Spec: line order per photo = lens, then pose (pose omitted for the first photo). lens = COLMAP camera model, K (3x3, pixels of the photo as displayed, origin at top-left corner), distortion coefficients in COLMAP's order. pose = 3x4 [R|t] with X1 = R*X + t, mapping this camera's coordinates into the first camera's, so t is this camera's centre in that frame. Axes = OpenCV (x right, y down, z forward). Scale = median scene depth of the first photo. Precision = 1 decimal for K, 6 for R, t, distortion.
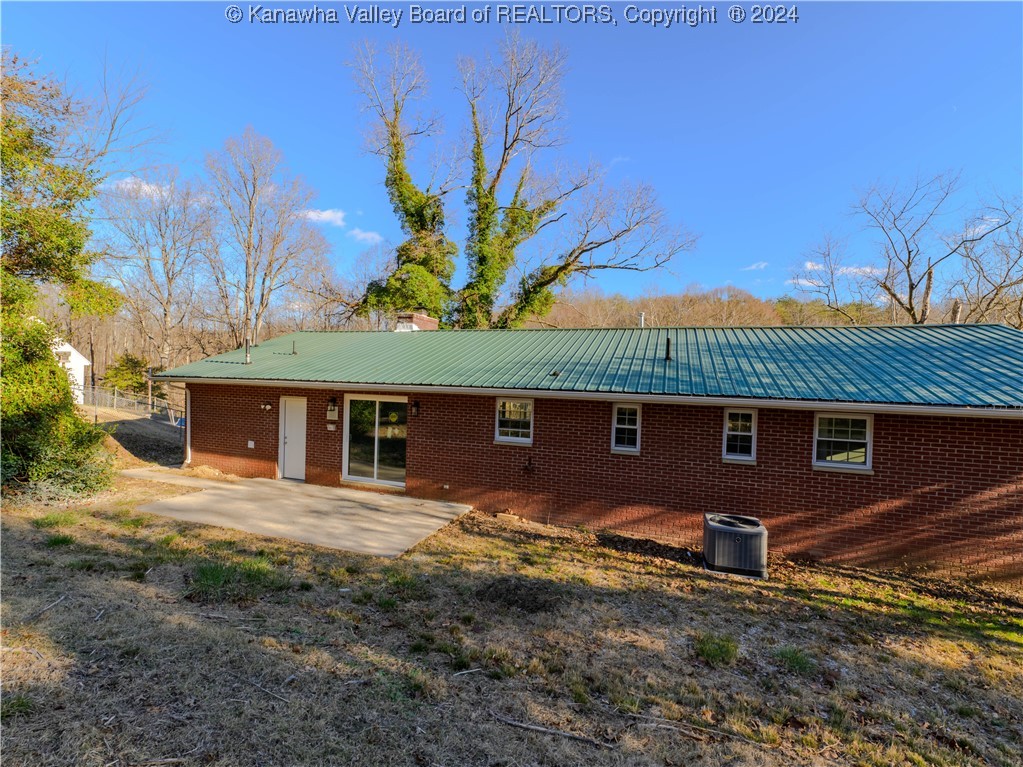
lens RADIAL K [[463.7, 0, 512.1], [0, 463.7, 384.1], [0, 0, 1]] dist [-0.004495, -0.003434]
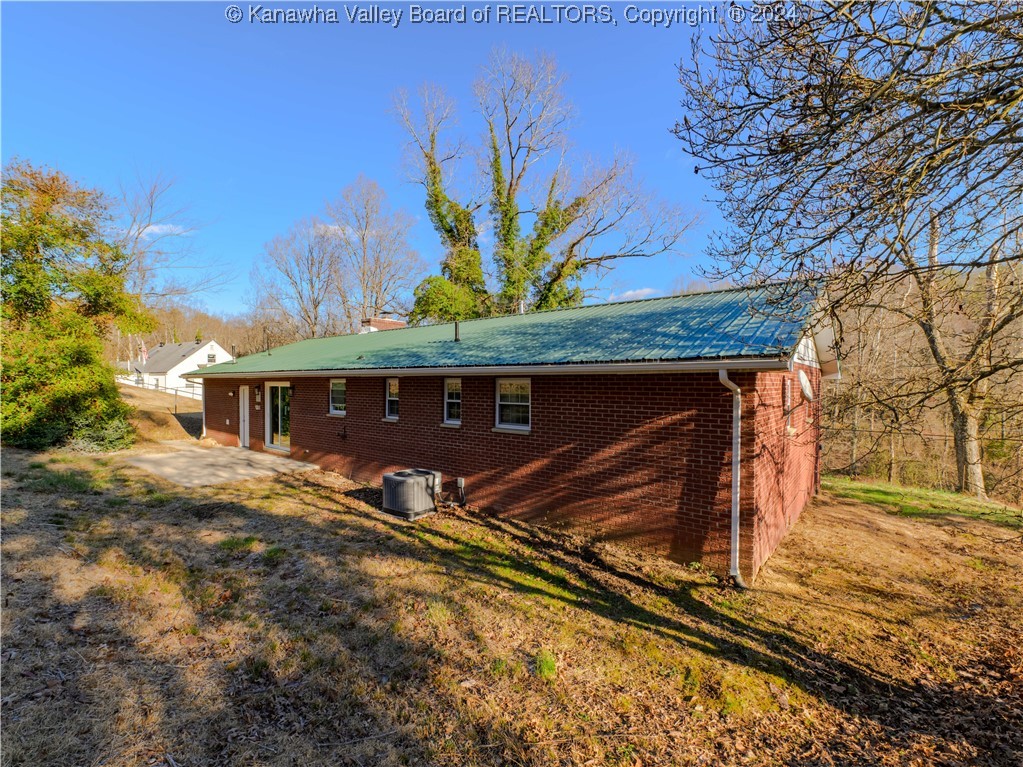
lens RADIAL K [[463.7, 0, 535.6], [0, 463.7, 387.4], [0, 0, 1]] dist [-0.004495, -0.003434]
pose [[0.946338, -0.028440, -0.321926, 0.792744], [0.027912, 0.999591, -0.006256, 0.066298], [0.321972, -0.003066, 0.946744, 0.000971]]
